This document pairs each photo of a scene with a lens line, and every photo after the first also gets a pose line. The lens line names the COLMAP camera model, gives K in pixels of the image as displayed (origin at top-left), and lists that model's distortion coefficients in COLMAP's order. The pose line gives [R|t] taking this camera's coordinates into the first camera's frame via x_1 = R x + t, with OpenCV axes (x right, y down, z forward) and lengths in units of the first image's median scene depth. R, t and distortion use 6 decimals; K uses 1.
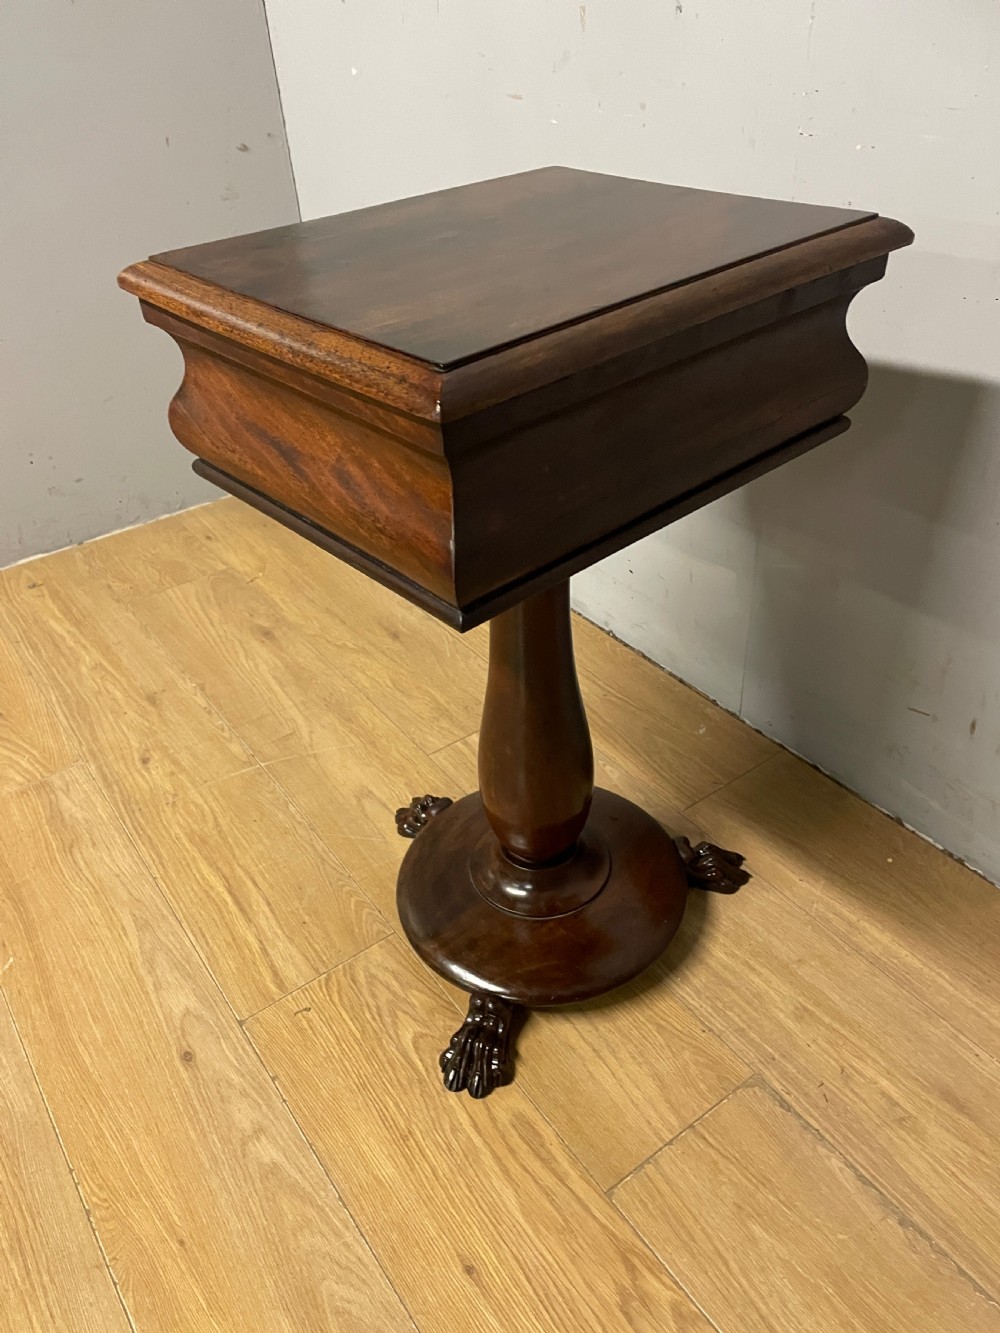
lens RADIAL K [[1007.3, 0, 491.8], [0, 1007.3, 677.7], [0, 0, 1]] dist [0.086373, -0.111519]
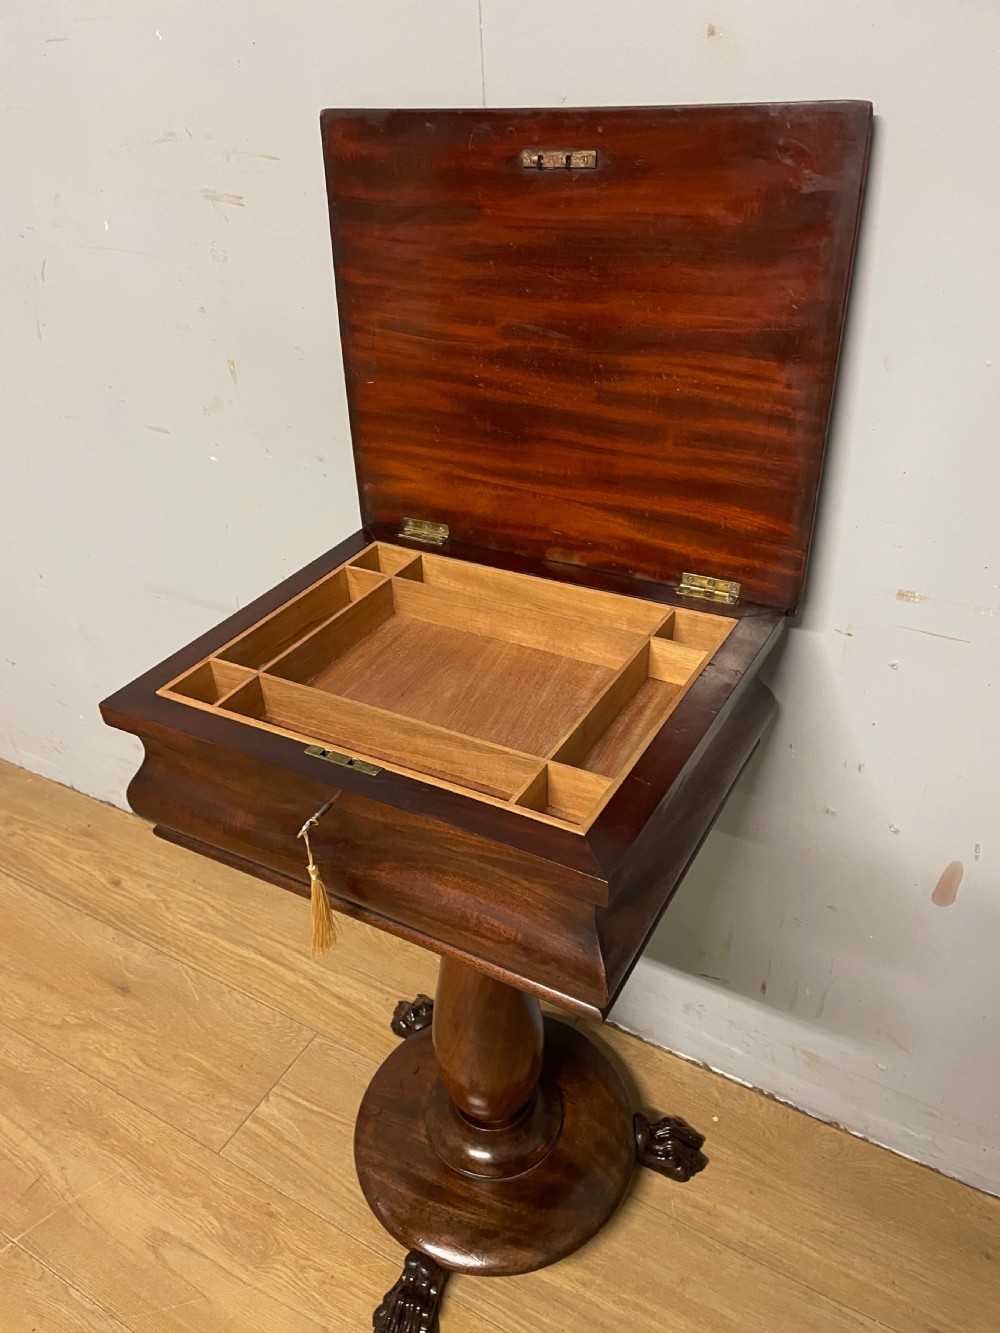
lens RADIAL K [[1007.3, 0, 496.6], [0, 1007.3, 673.1], [0, 0, 1]] dist [0.086373, -0.111519]
pose [[0.908786, -0.214117, 0.358135, -0.093857], [0.236287, 0.971502, -0.018760, -0.324942], [-0.343912, 0.101672, 0.933481, 0.073755]]
